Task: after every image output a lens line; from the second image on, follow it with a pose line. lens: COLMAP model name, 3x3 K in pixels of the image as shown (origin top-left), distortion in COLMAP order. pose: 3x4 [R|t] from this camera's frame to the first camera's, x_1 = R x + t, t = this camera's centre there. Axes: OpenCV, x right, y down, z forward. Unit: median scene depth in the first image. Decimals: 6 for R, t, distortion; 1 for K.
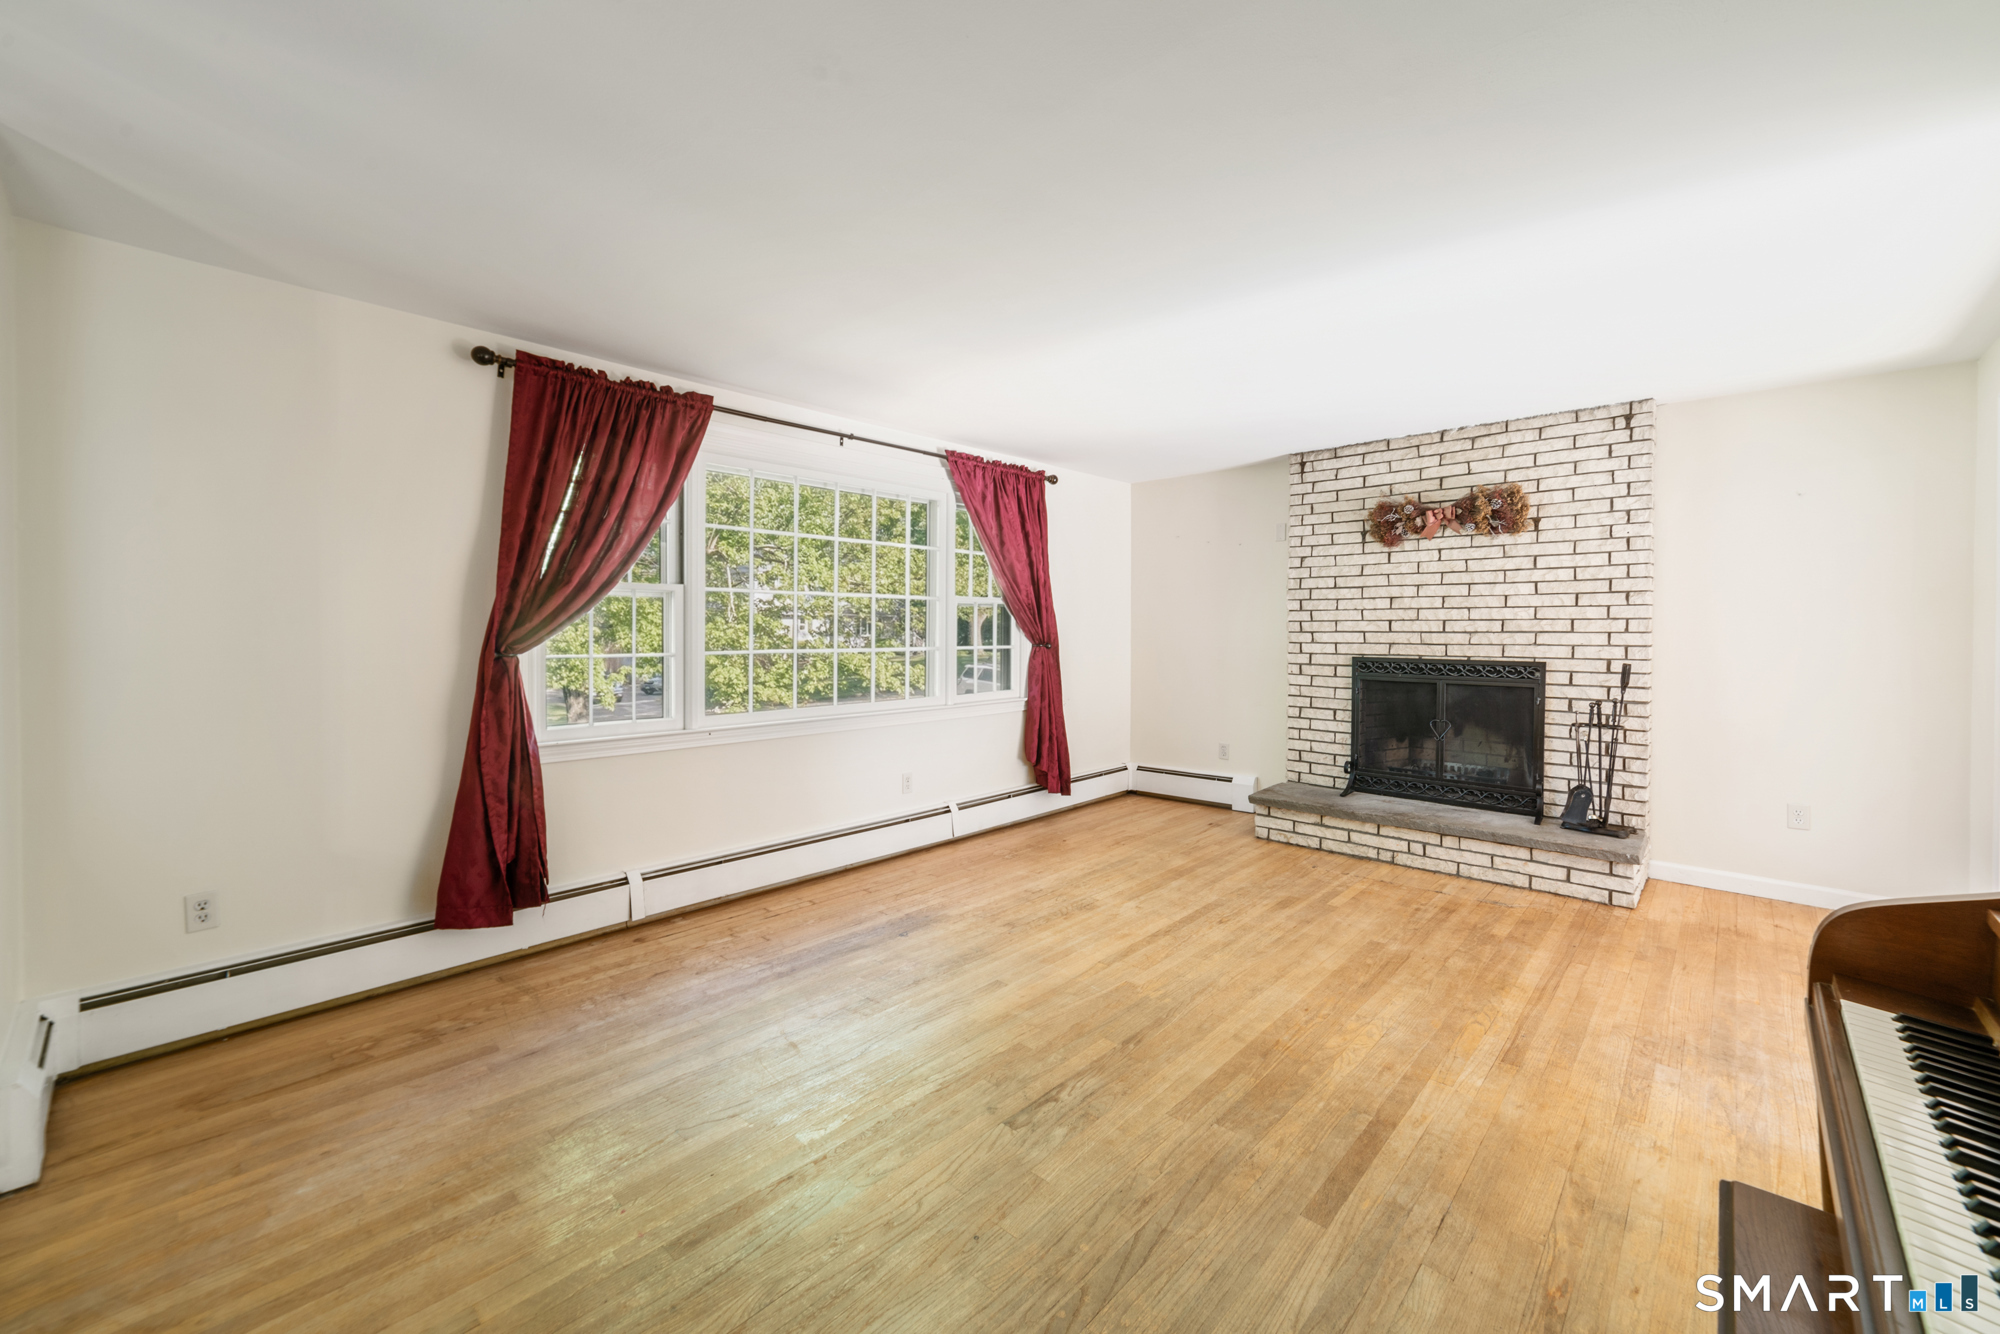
lens RADIAL K [[792.5, 0, 1009.2], [0, 792.5, 633.8], [0, 0, 1]] dist [0.000212, 0.000141]
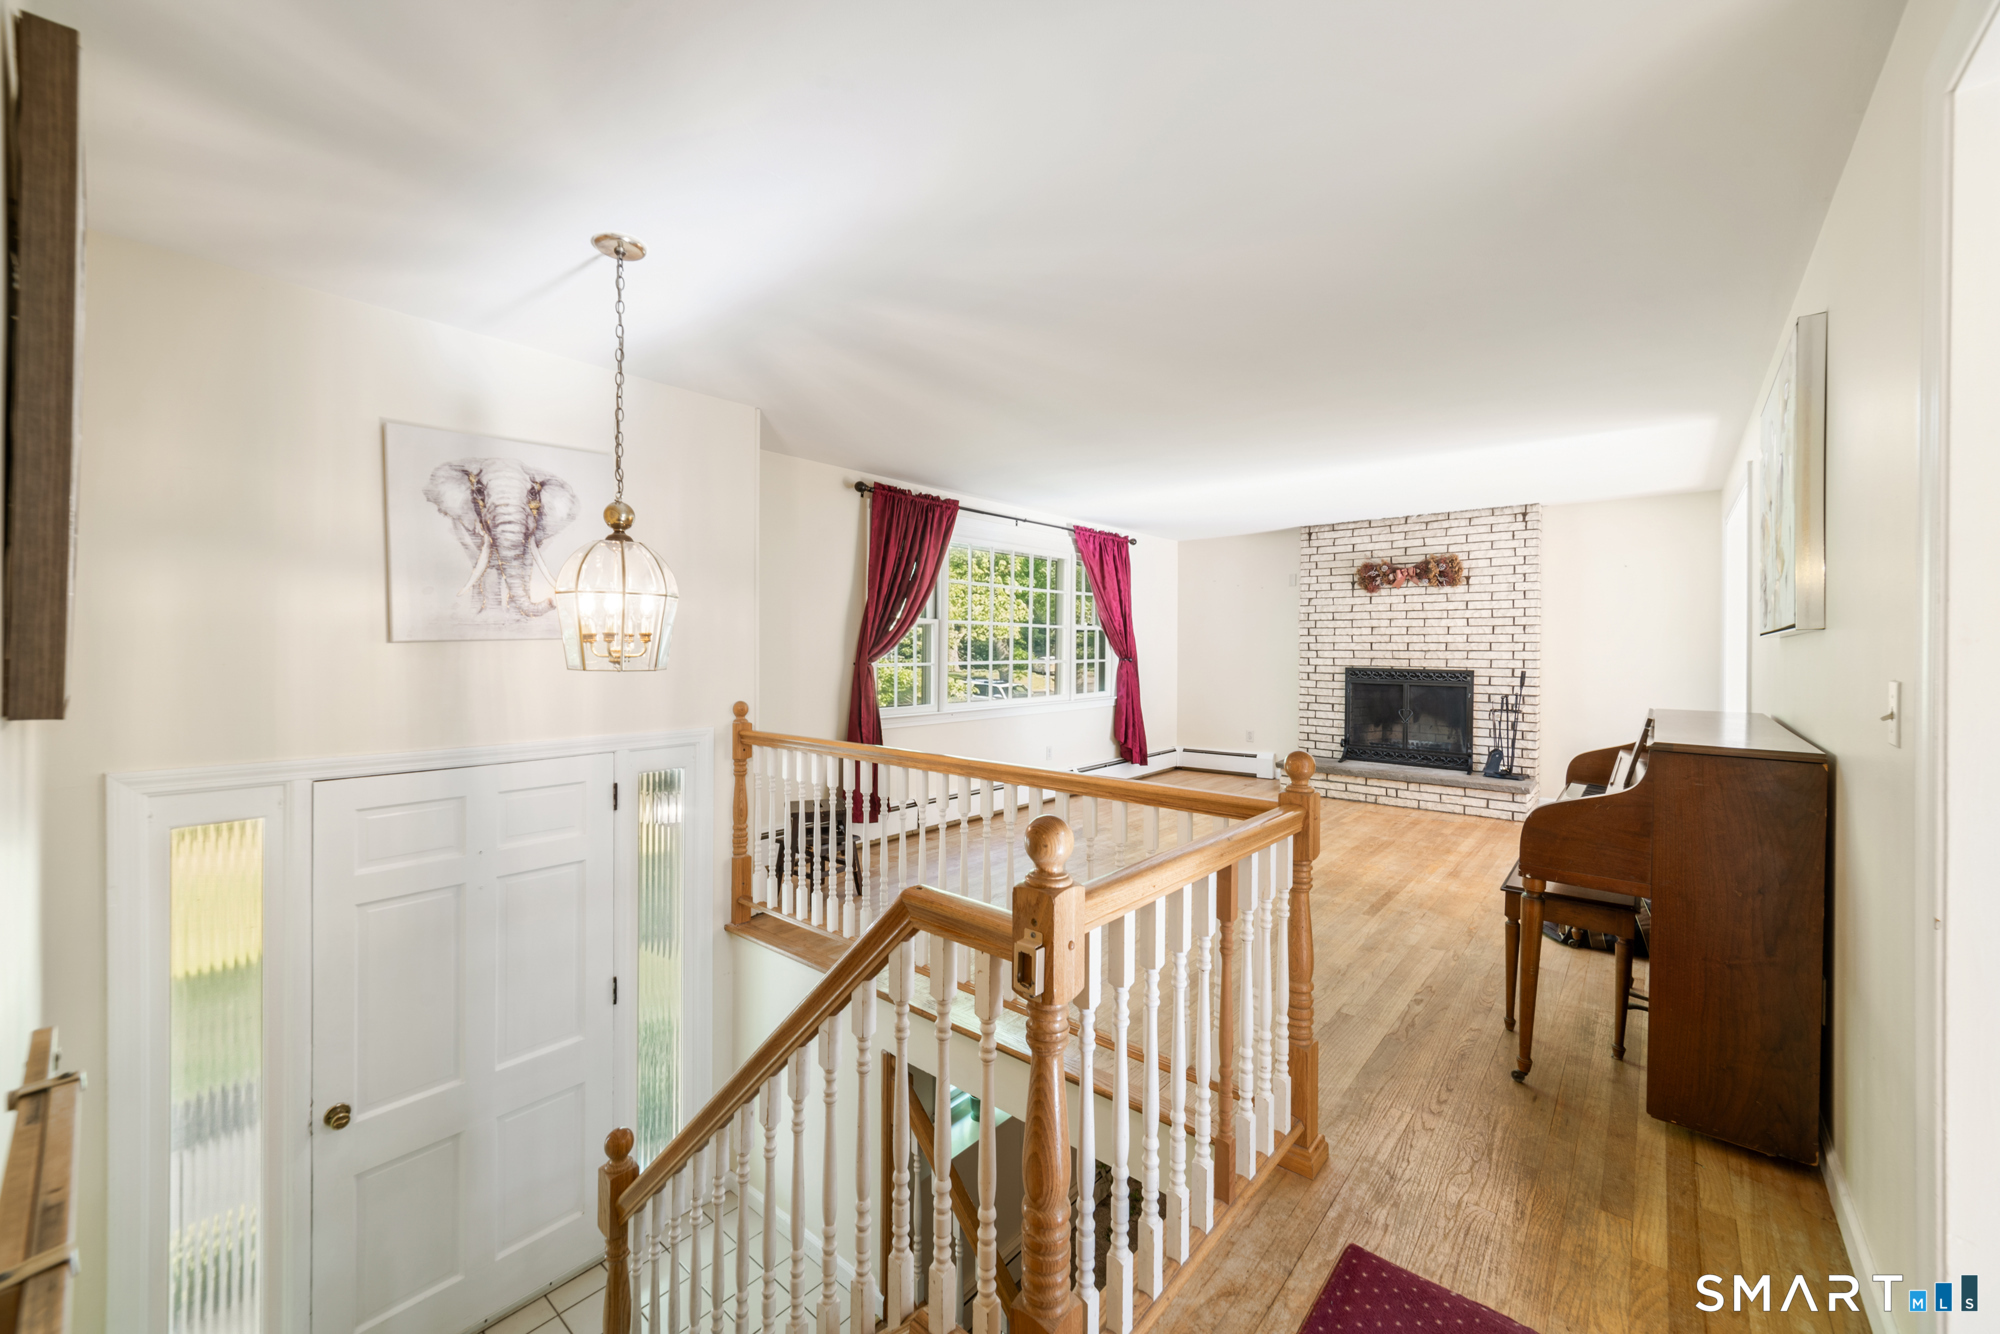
lens RADIAL K [[772.6, 0, 1001.2], [0, 772.6, 645.6], [0, 0, 1]] dist [0.000220, 0.000042]
pose [[0.999229, 0.002317, 0.039192, -0.290388], [-0.002017, 0.999968, -0.007686, 0.000980], [-0.039209, 0.007601, 0.999202, -0.449981]]
